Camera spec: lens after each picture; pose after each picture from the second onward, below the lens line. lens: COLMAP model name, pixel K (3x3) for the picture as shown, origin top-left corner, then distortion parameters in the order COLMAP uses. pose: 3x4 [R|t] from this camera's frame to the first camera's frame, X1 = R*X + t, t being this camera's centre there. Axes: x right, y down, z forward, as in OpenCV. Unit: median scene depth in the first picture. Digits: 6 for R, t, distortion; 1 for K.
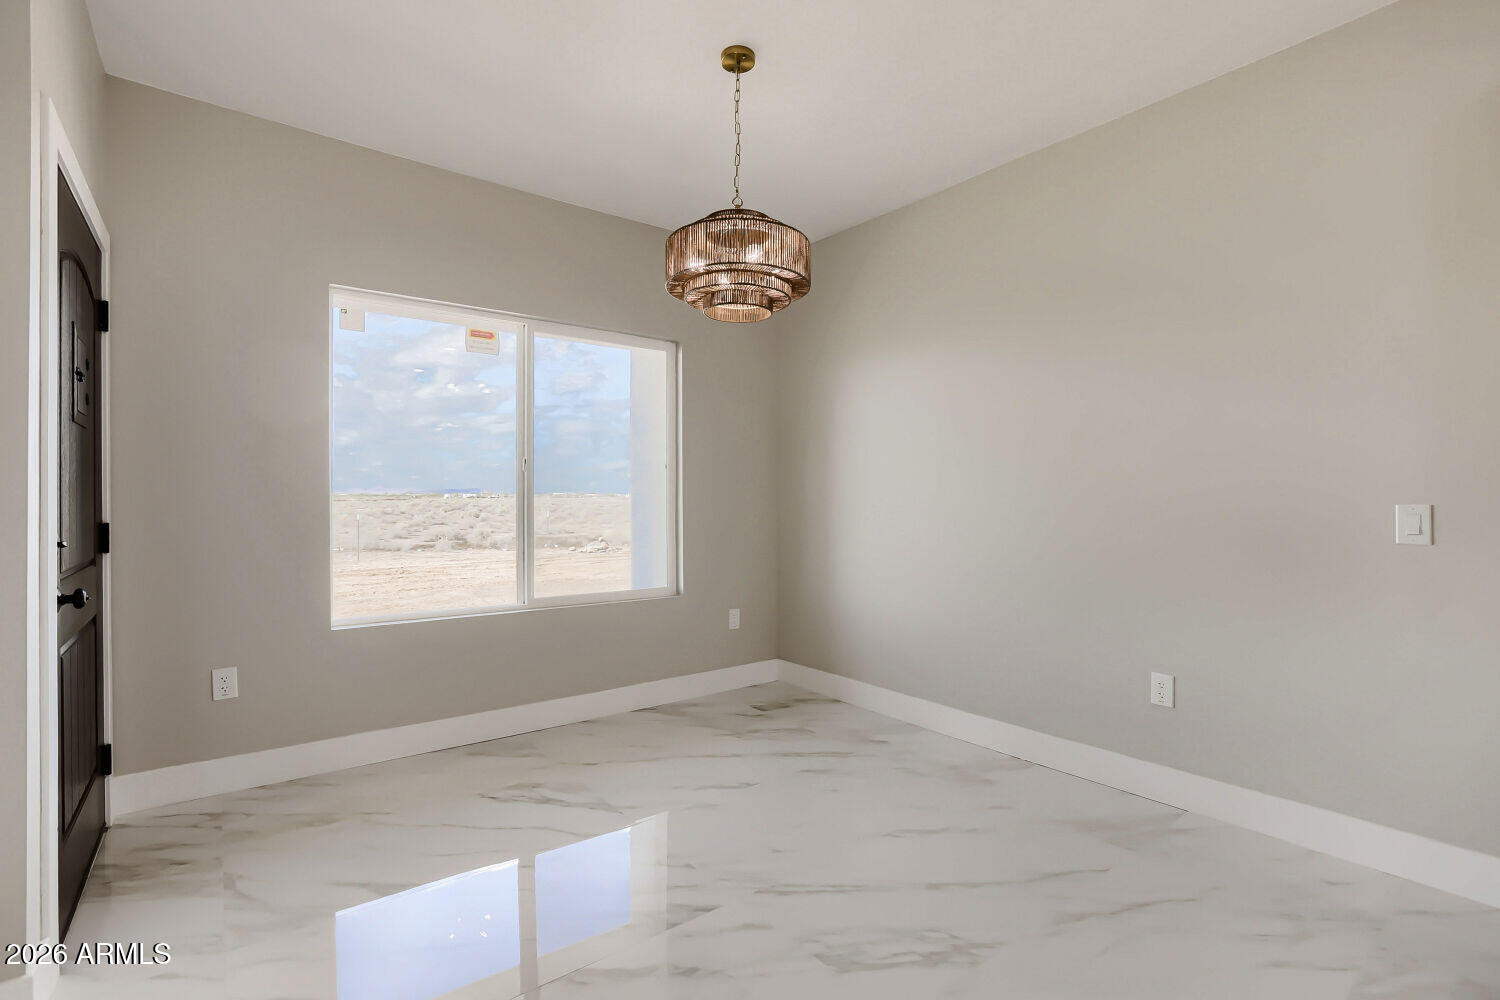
lens RADIAL K [[700.2, 0, 750.0], [0, 700.2, 510.8], [0, 0, 1]] dist [0.031483, 0.000156]
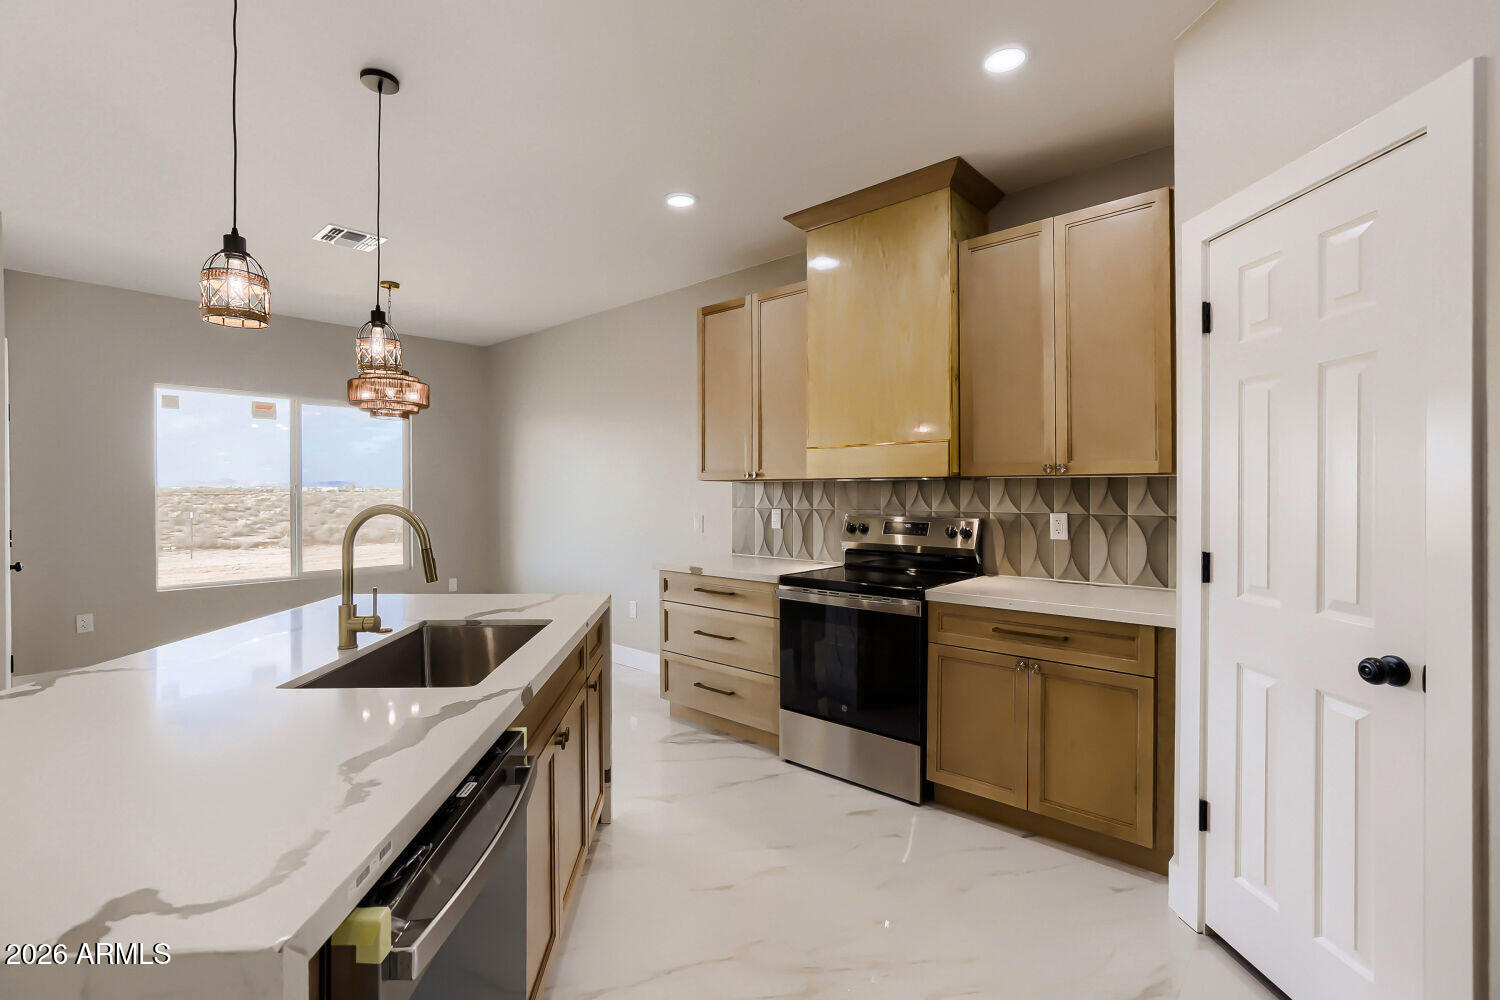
lens RADIAL K [[668.2, 0, 750.0], [0, 668.2, 500.0], [0, 0, 1]] dist [-0.000521, 0.000214]
pose [[0.982760, -0.003896, 0.184845, 0.055953], [0.005043, 0.999971, -0.005733, -0.003504], [-0.184817, 0.006566, 0.982751, -0.090923]]
